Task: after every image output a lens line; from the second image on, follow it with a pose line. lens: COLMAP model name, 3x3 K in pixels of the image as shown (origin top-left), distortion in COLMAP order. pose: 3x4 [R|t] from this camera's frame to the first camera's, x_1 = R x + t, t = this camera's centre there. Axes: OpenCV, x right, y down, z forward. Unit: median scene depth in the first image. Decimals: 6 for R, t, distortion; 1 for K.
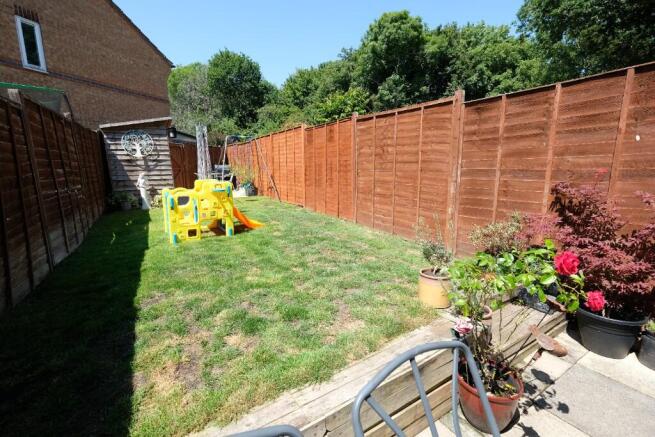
lens RADIAL K [[285.0, 0, 327.9], [0, 285.0, 217.8], [0, 0, 1]] dist [-0.004720, 0.000499]
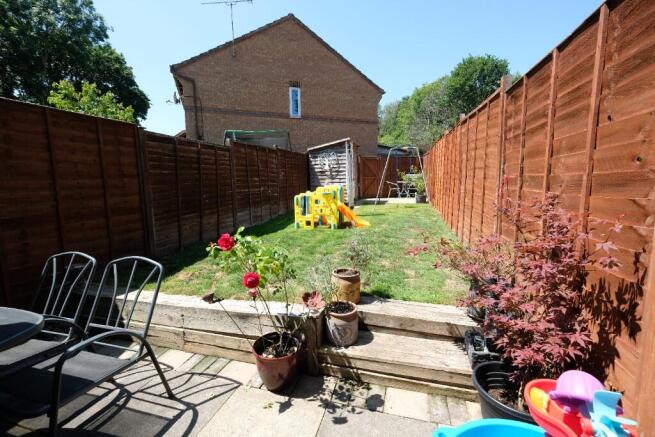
lens RADIAL K [[285.0, 0, 327.9], [0, 285.0, 218.8], [0, 0, 1]] dist [-0.004720, 0.000499]
pose [[0.675392, 0.101383, -0.730457, 0.375741], [-0.120103, 0.992403, 0.026690, -0.010252], [0.727613, 0.069704, 0.682437, 0.066385]]
